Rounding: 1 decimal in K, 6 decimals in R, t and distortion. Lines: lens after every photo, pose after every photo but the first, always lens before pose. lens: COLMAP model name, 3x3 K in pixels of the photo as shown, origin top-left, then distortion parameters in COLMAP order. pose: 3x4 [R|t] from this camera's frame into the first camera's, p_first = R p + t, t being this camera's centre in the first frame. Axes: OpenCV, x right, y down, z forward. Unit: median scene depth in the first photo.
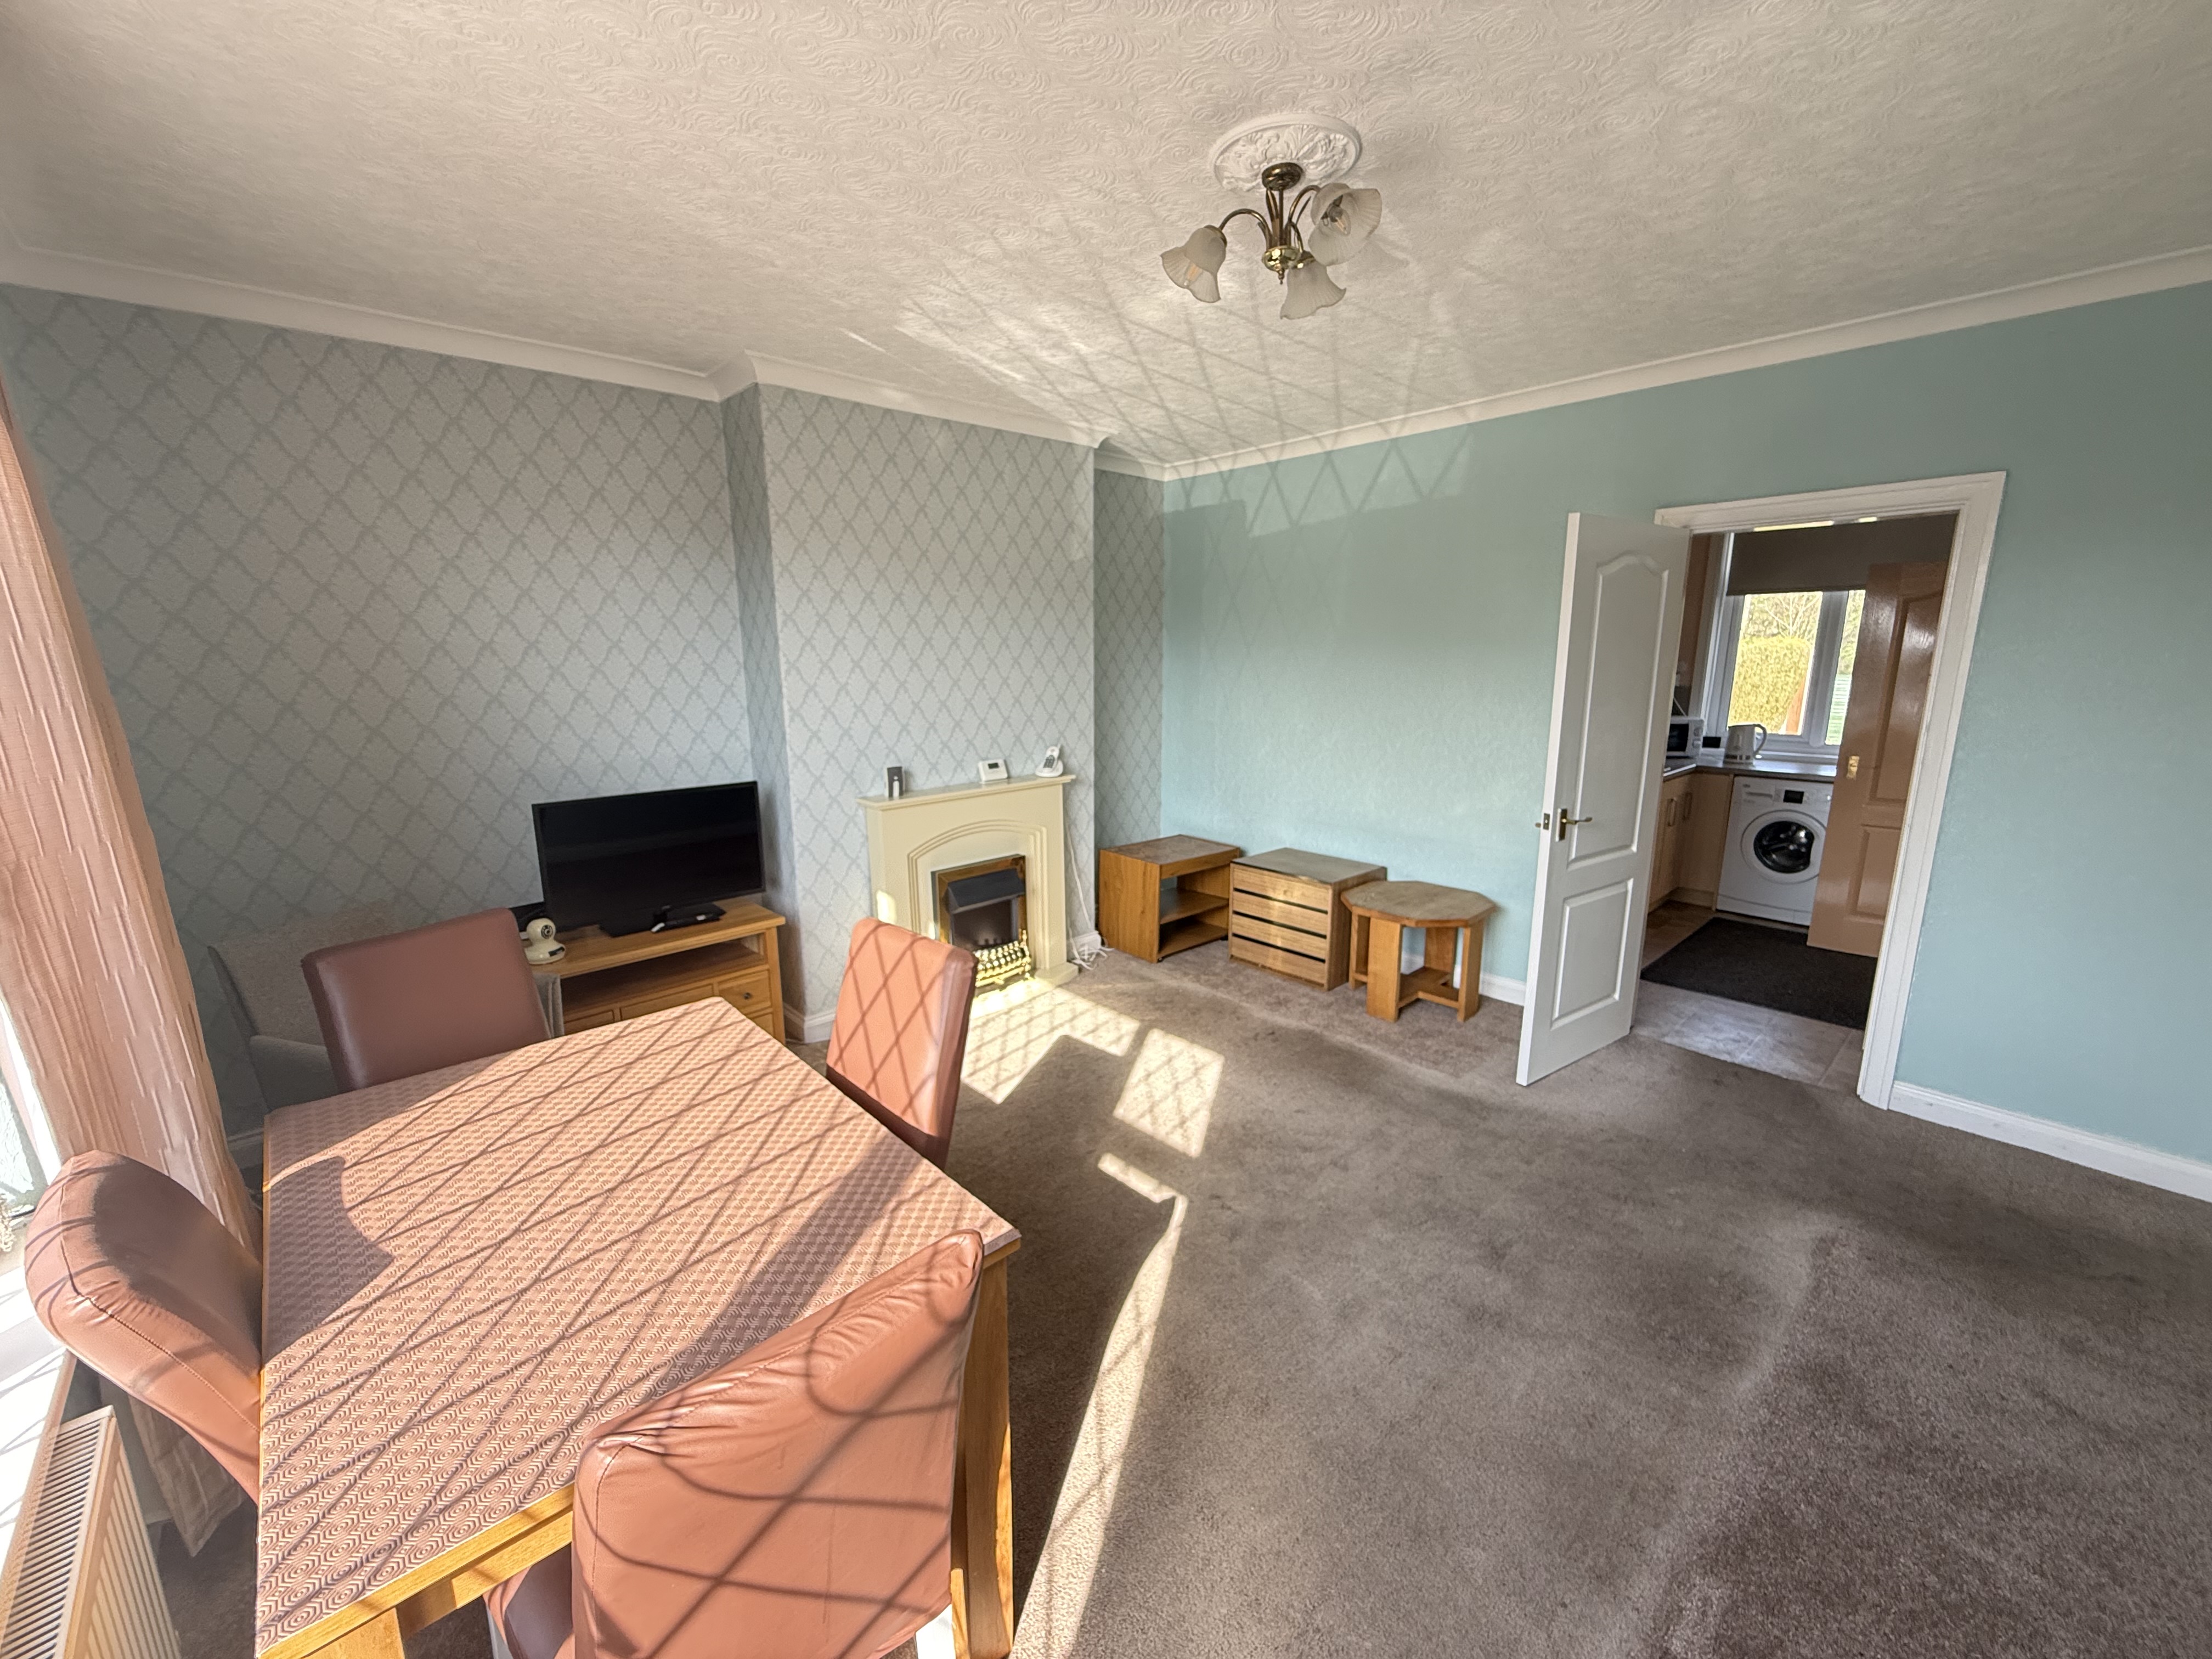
lens RADIAL K [[883.8, 0, 1097.6], [0, 883.8, 830.4], [0, 0, 1]] dist [0.003724, 0.000259]
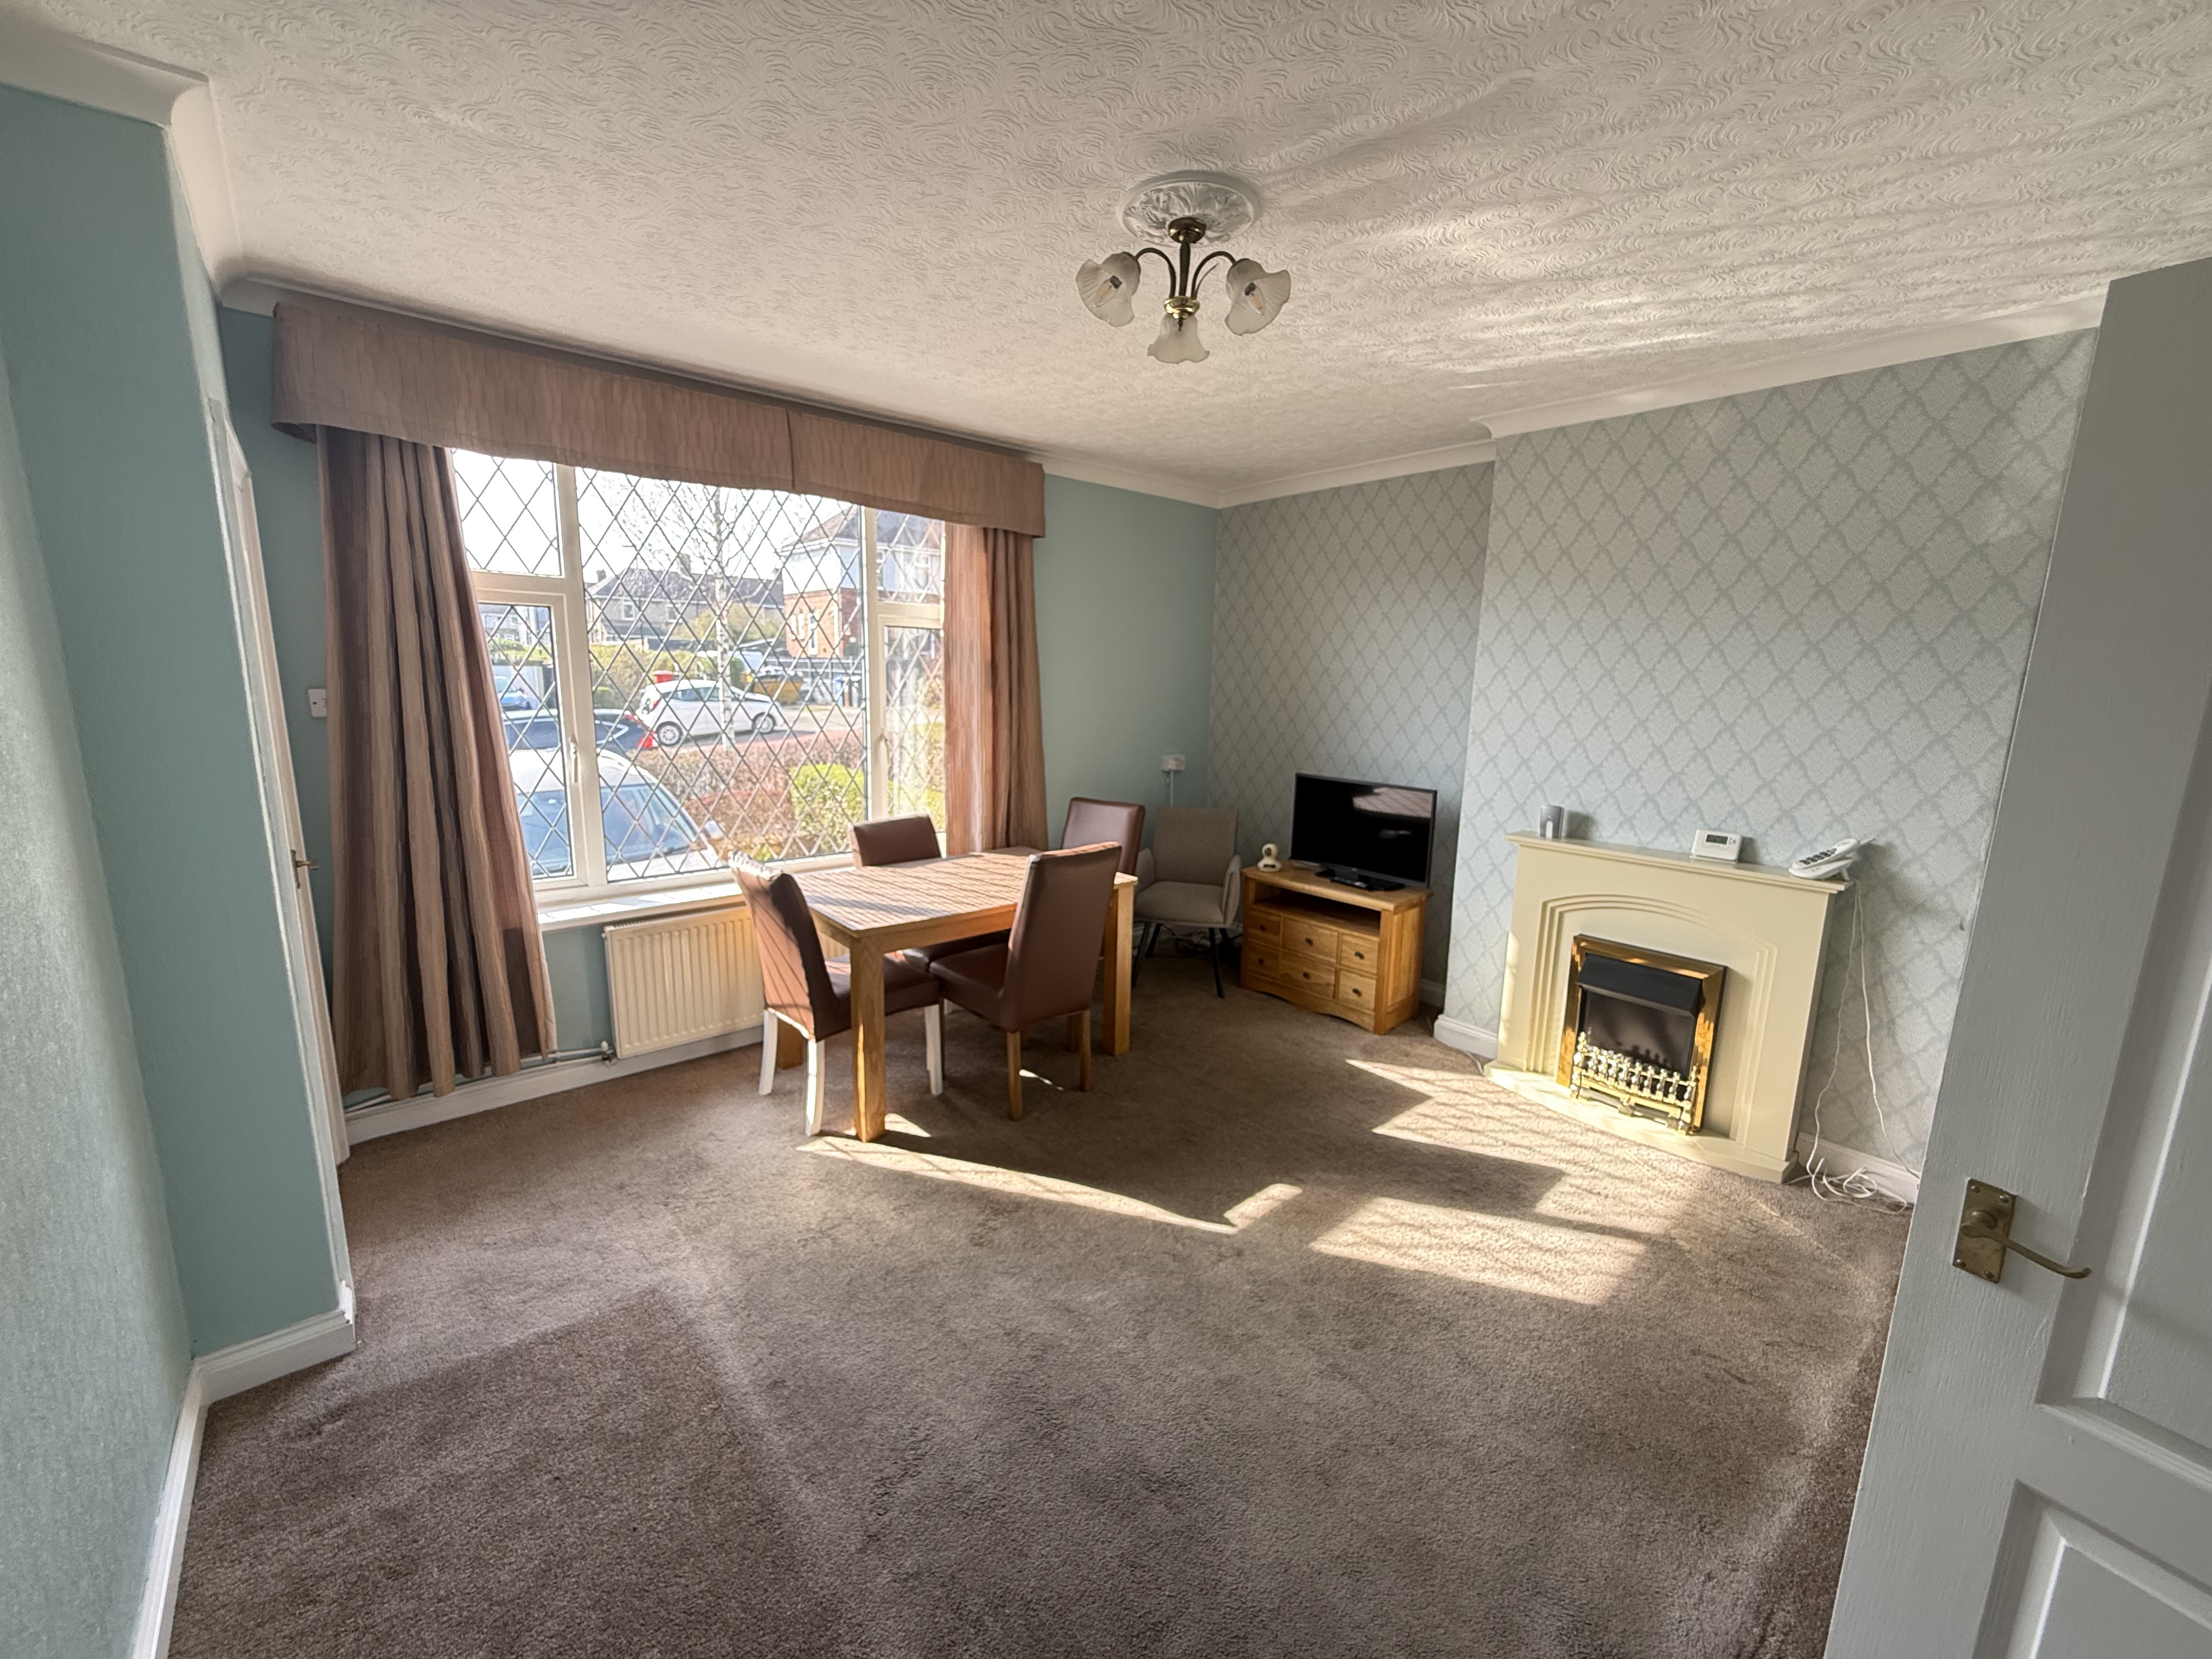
lens RADIAL K [[883.8, 0, 1102.2], [0, 883.8, 831.3], [0, 0, 1]] dist [0.003724, 0.000259]
pose [[-0.030631, 0.189048, -0.981490, 0.807577], [-0.220782, 0.956417, 0.191109, -0.137434], [0.974842, 0.222549, 0.012443, 0.610495]]
